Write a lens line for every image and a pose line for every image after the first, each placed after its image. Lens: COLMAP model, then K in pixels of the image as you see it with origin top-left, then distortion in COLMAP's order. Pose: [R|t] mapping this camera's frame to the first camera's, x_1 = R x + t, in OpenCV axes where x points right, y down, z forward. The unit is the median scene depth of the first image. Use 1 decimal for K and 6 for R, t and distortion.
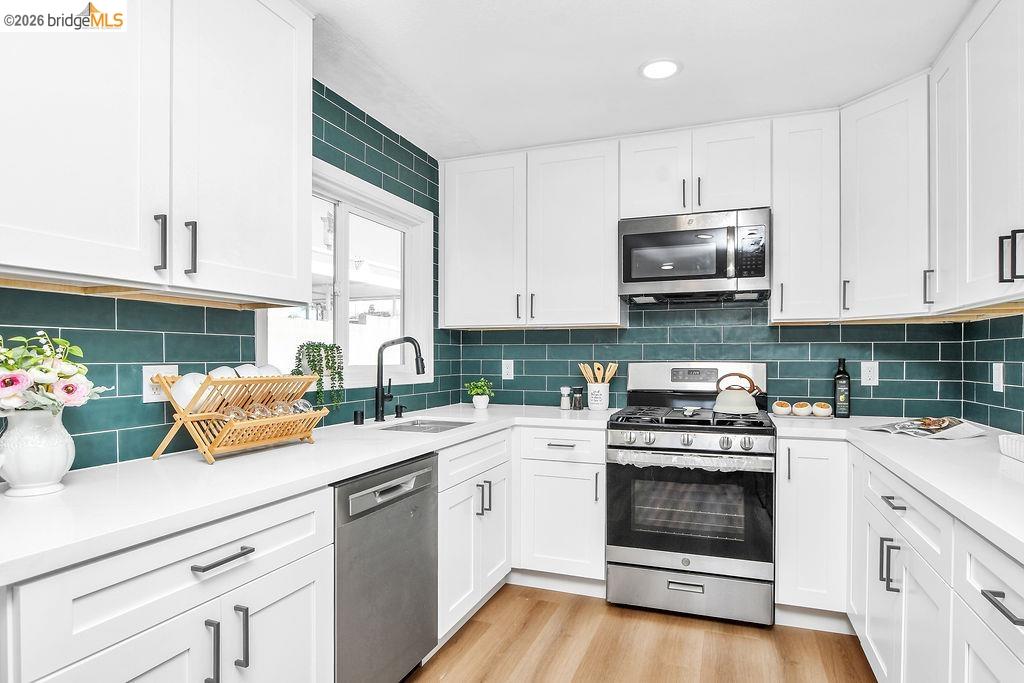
lens RADIAL K [[553.2, 0, 534.6], [0, 553.2, 357.2], [0, 0, 1]] dist [-0.013304, 0.000572]
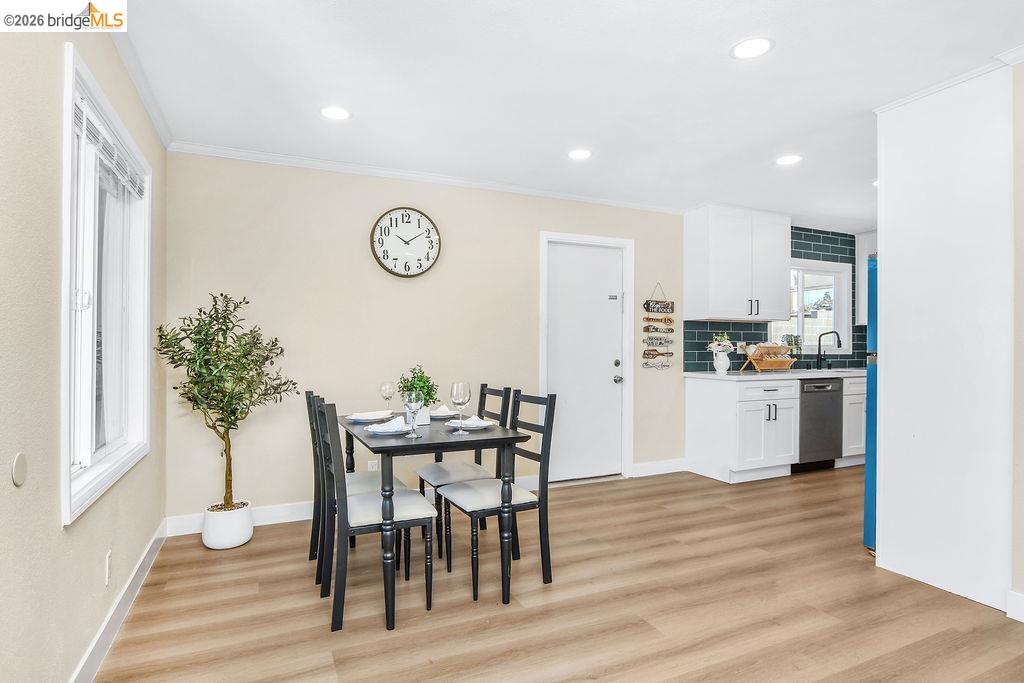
lens RADIAL K [[553.2, 0, 523.0], [0, 553.2, 343.1], [0, 0, 1]] dist [-0.013304, 0.000572]
pose [[0.701675, 0.000039, -0.712497, 0.481825], [-0.005387, 0.999972, -0.005250, 0.030050], [0.712476, 0.007522, 0.701656, -1.458908]]
